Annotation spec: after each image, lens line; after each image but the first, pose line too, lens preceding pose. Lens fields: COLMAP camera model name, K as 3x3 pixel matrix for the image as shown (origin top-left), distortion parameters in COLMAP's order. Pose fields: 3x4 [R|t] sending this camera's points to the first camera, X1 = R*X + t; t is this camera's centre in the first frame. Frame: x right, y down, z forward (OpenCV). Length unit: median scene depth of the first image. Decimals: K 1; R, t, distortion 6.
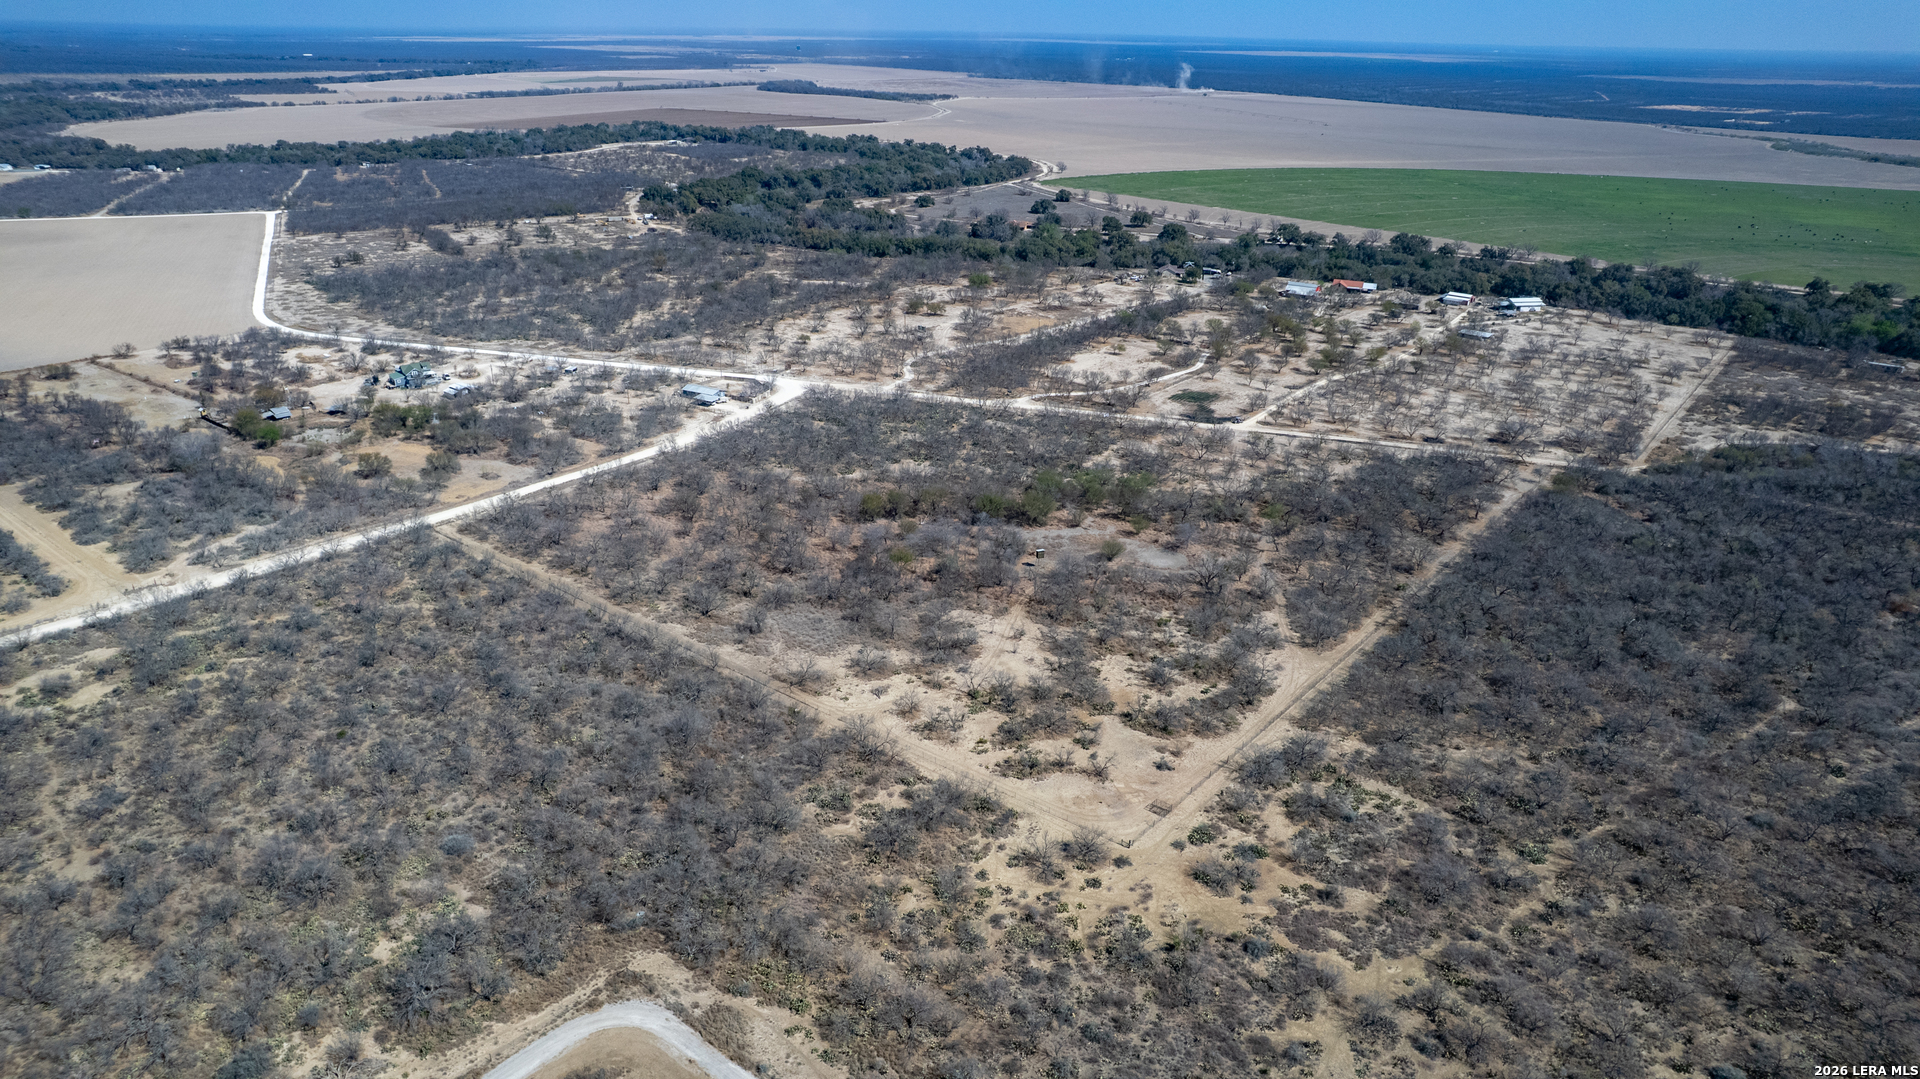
lens RADIAL K [[1232.7, 0, 960.0], [0, 1232.7, 539.5], [0, 0, 1]] dist [-0.076588, 0.066606]
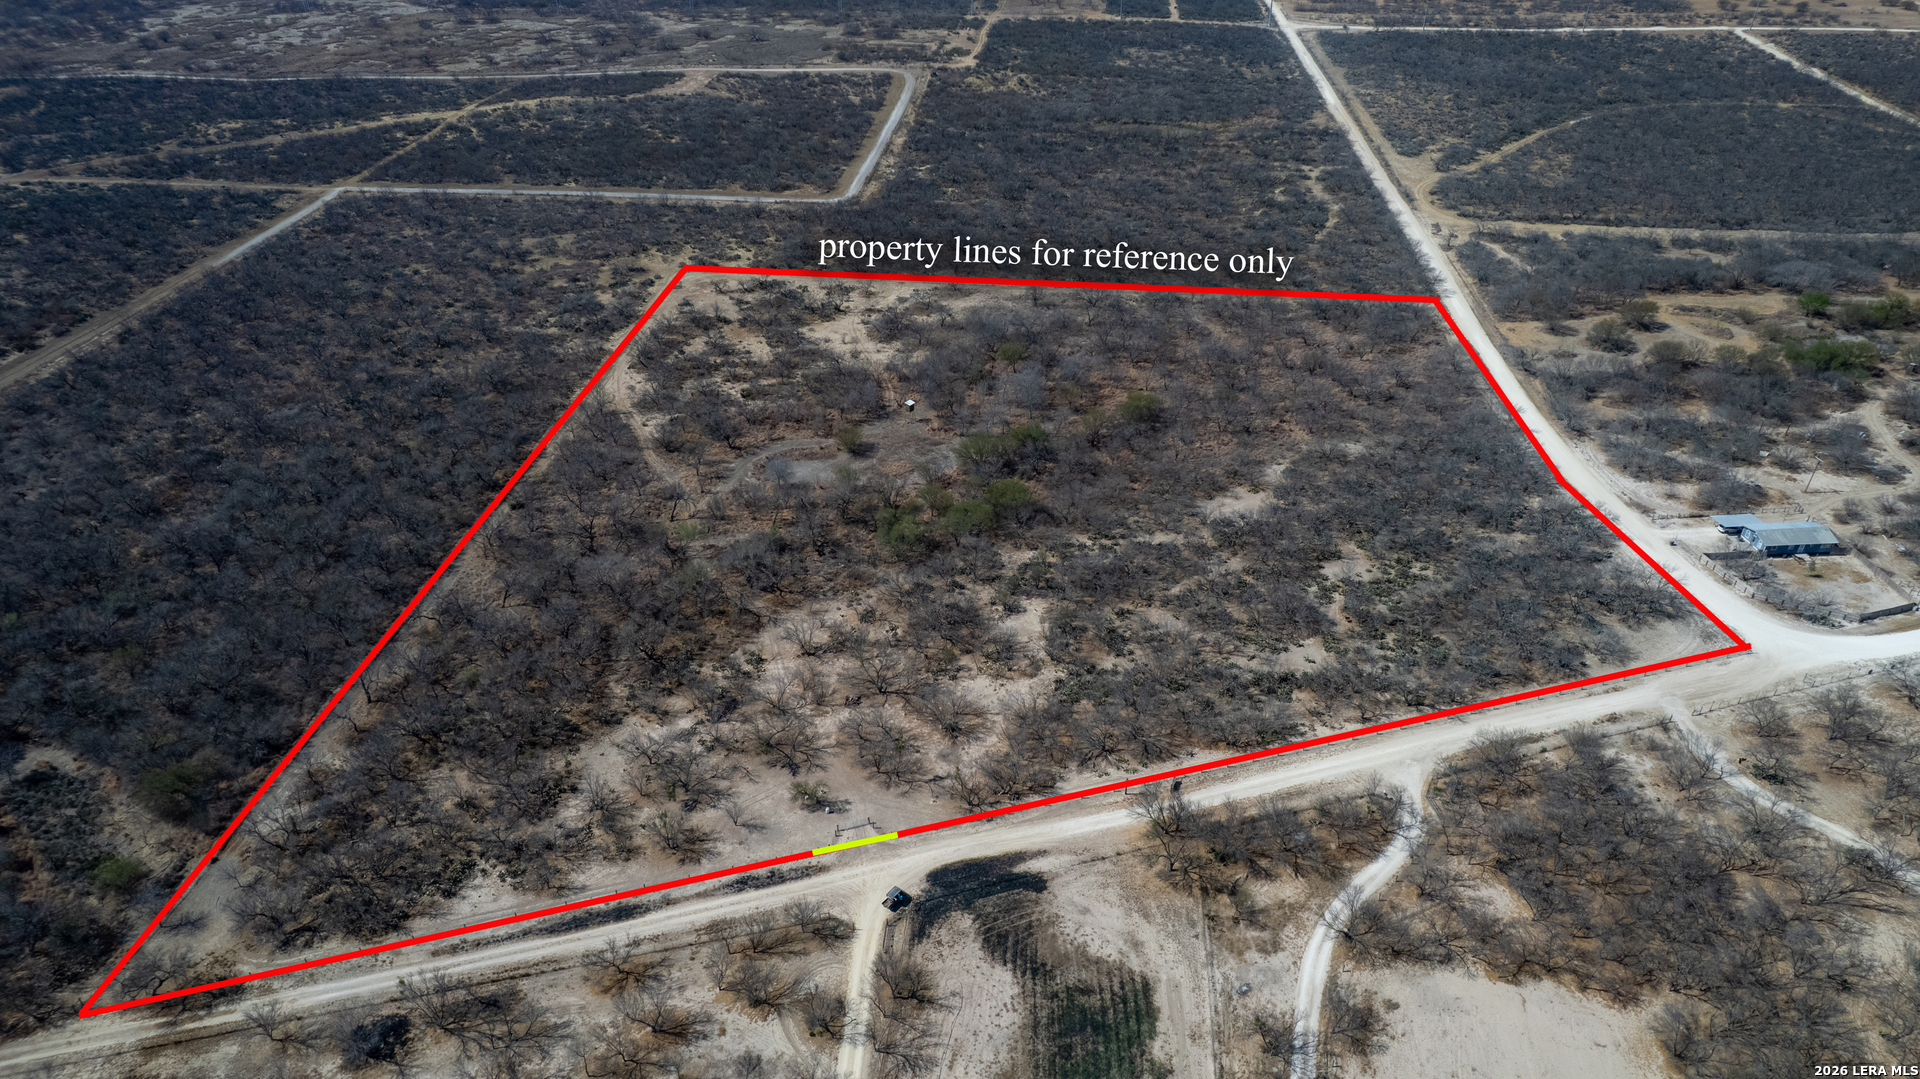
lens RADIAL K [[1232.7, 0, 960.0], [0, 1232.7, 539.5], [0, 0, 1]] dist [-0.076588, 0.066606]
pose [[-0.839061, 0.280501, -0.466150, 0.464678], [-0.216546, 0.613840, 0.759150, -0.599023], [0.499083, 0.737916, -0.454308, 1.434097]]
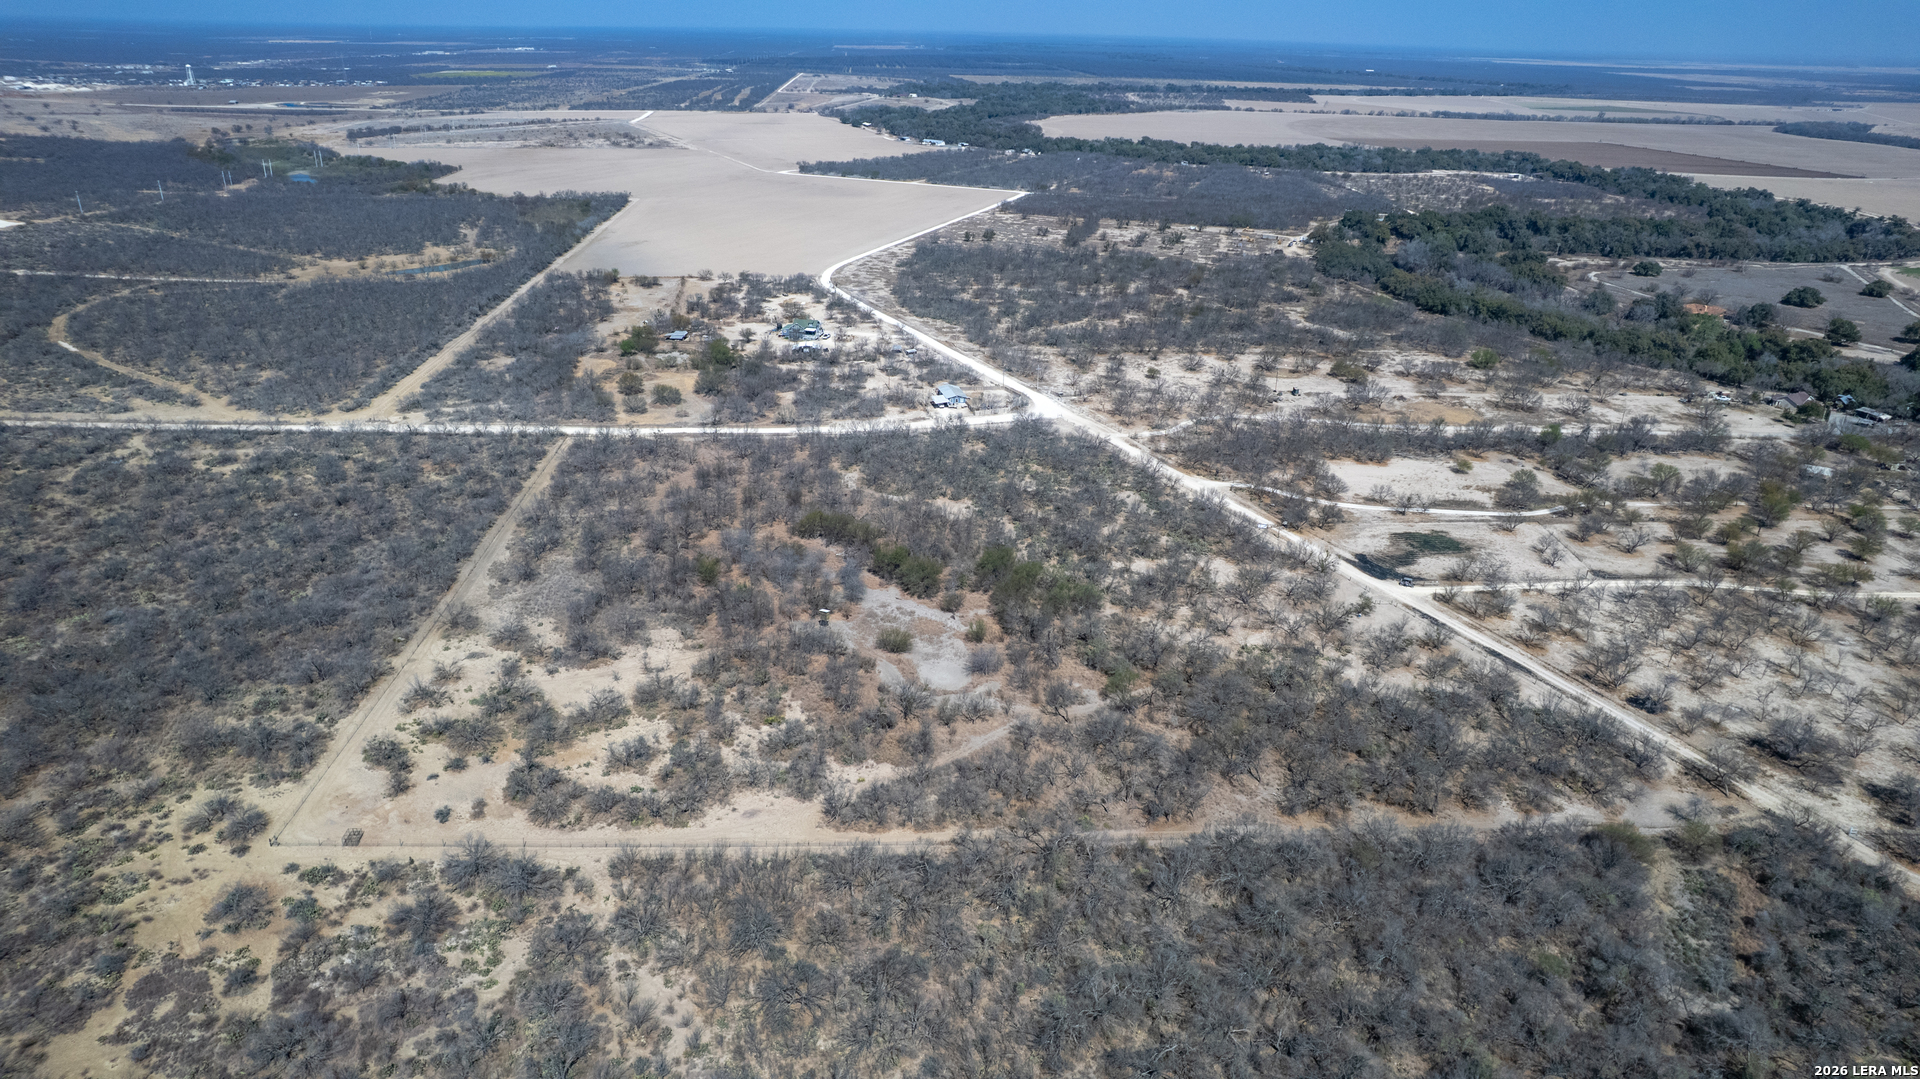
lens RADIAL K [[1232.7, 0, 960.0], [0, 1232.7, 539.5], [0, 0, 1]] dist [-0.076588, 0.066606]
pose [[0.682732, 0.284864, -0.672851, 0.679378], [-0.295742, 0.949803, 0.102031, -0.151315], [0.668141, 0.129331, 0.732708, 0.387508]]
